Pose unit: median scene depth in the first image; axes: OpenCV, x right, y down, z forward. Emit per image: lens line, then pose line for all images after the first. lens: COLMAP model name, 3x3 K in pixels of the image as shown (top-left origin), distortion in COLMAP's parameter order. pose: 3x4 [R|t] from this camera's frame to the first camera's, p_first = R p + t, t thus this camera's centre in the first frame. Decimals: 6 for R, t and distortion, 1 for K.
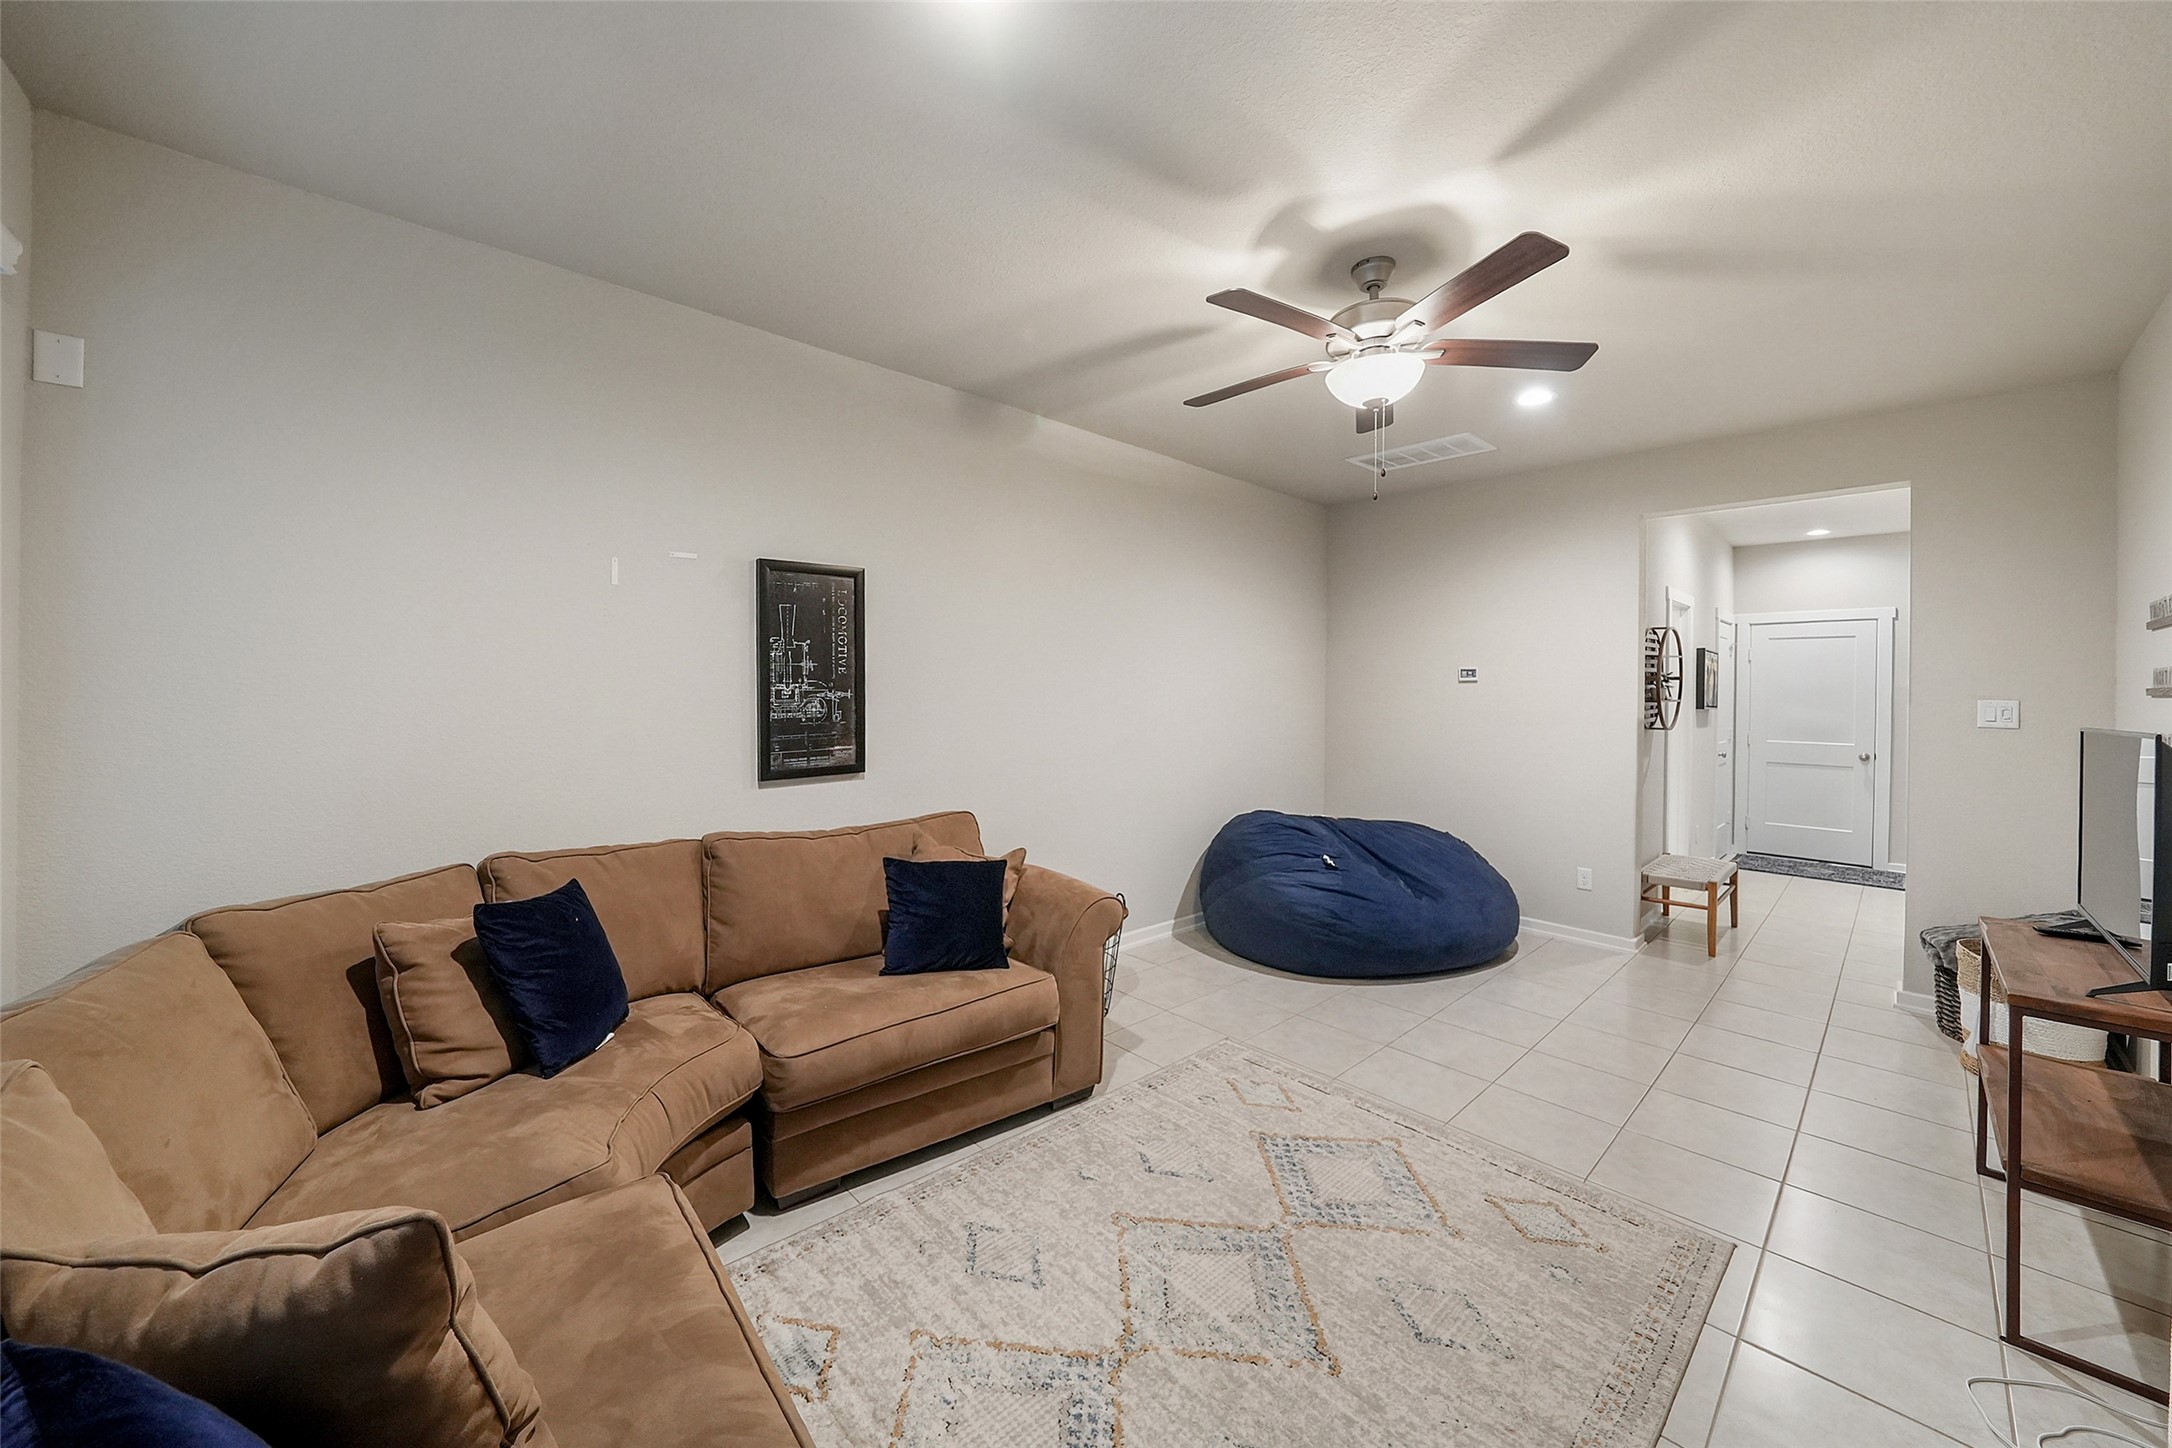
lens RADIAL K [[769.8, 0, 1099.6], [0, 769.8, 713.7], [0, 0, 1]] dist [-0.001660, -0.000568]
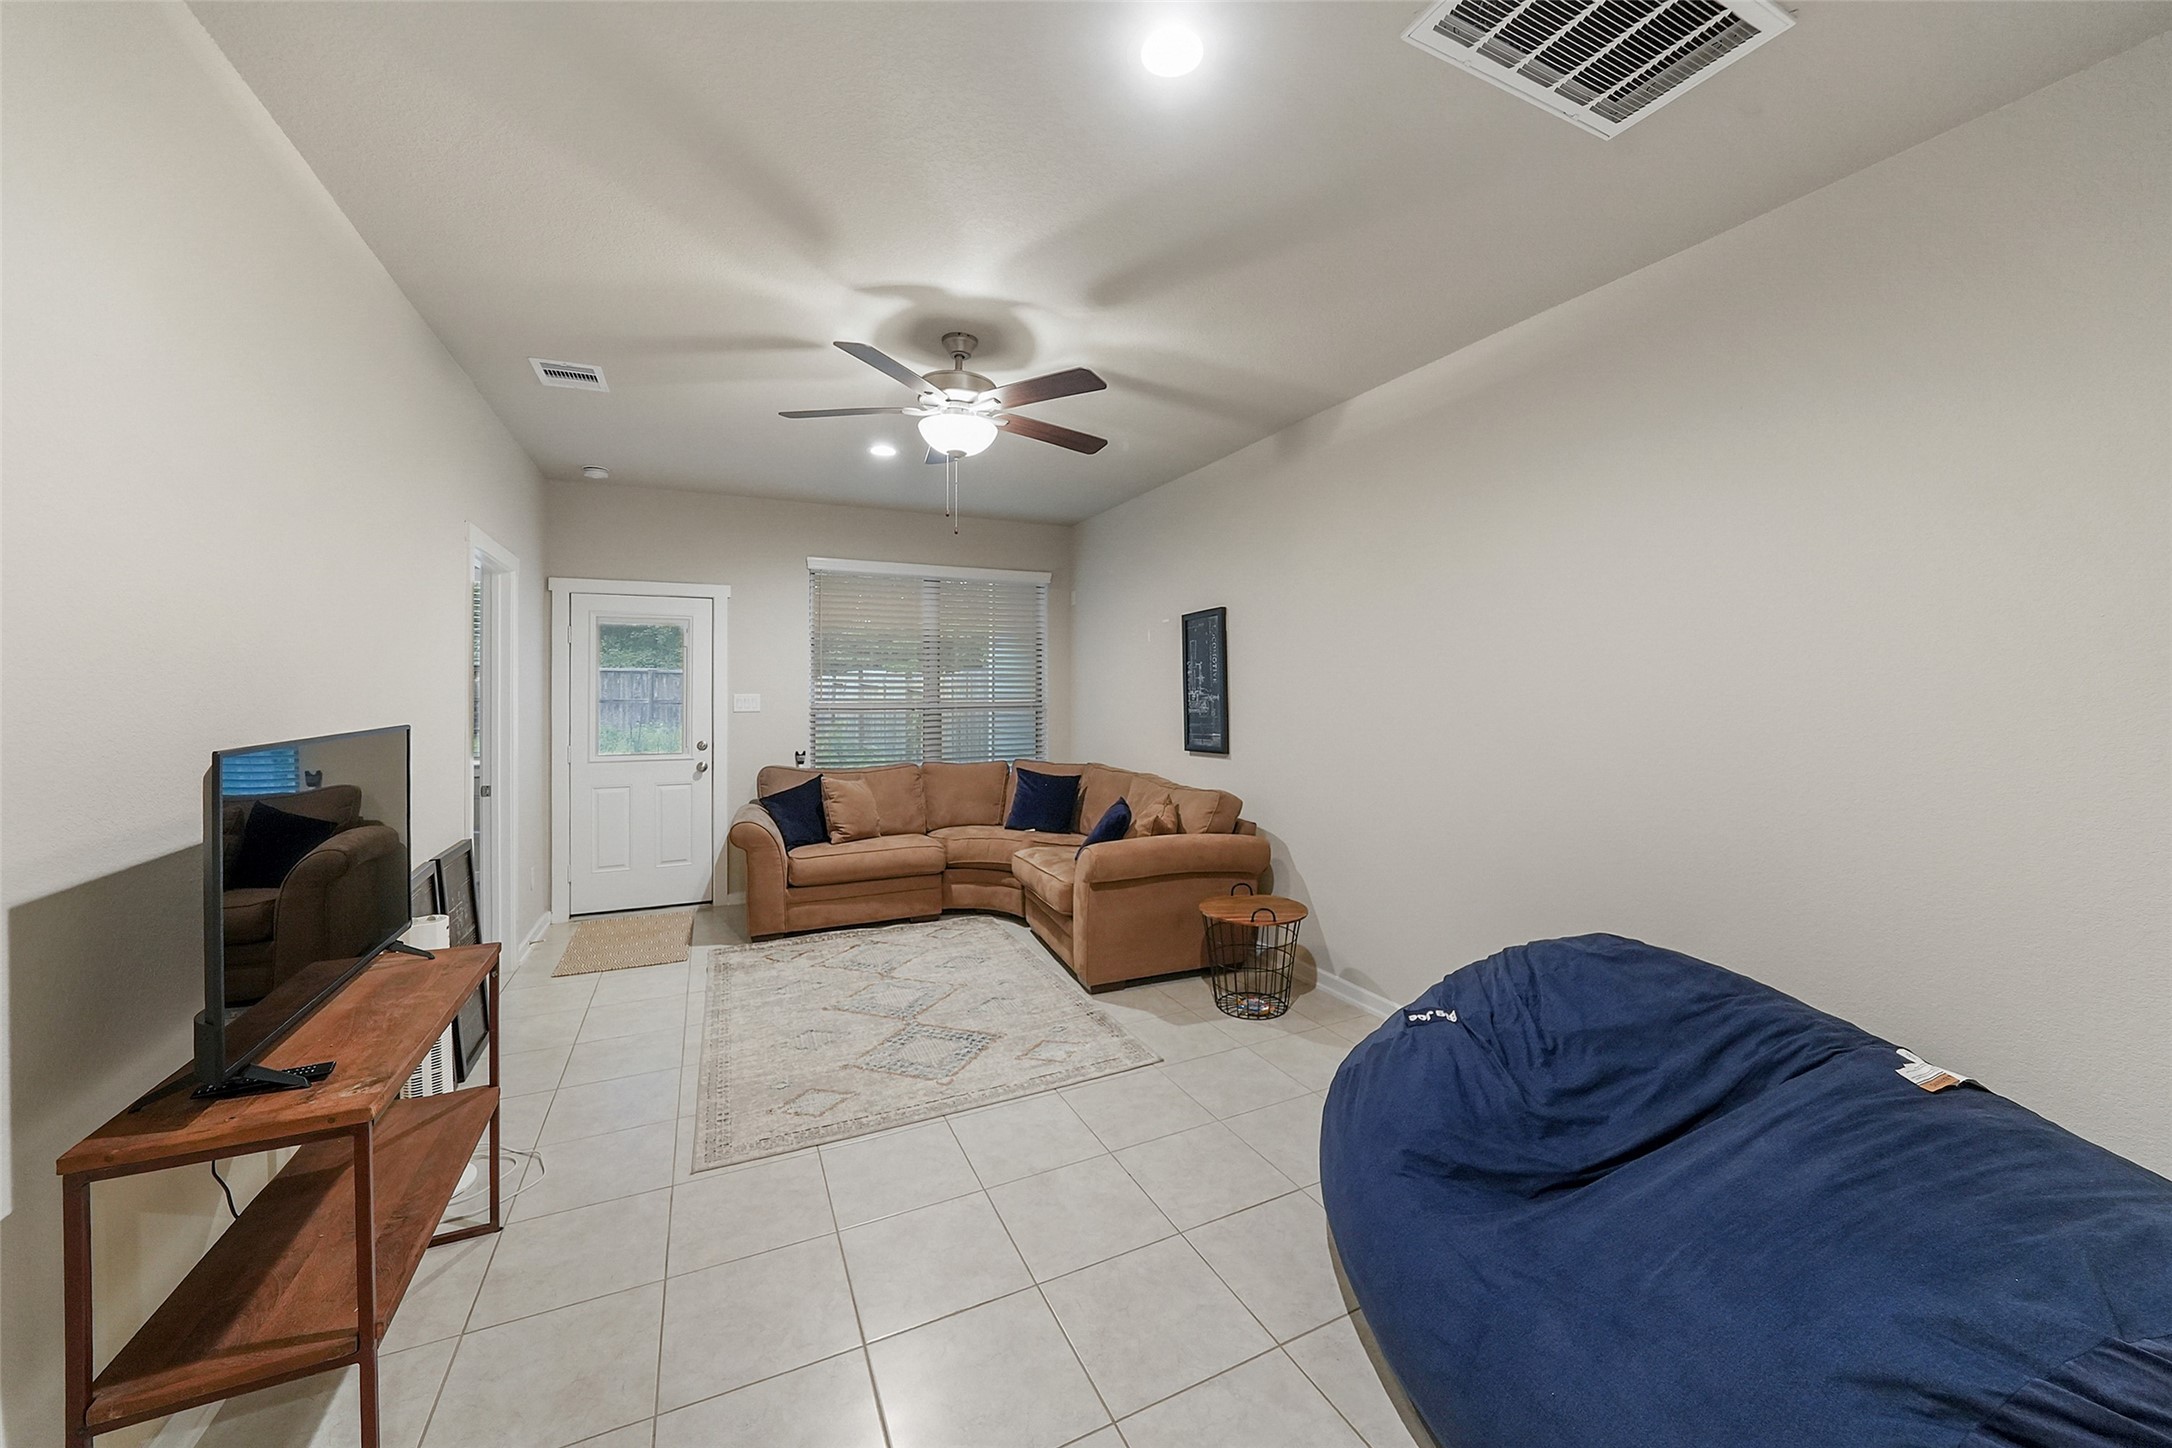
lens RADIAL K [[769.8, 0, 1091.5], [0, 769.8, 704.6], [0, 0, 1]] dist [-0.001660, -0.000568]
pose [[-0.287852, 0.004242, -0.957666, 1.191948], [-0.022338, 0.999688, 0.011142, -0.024115], [0.957414, 0.024600, -0.287667, 1.280906]]
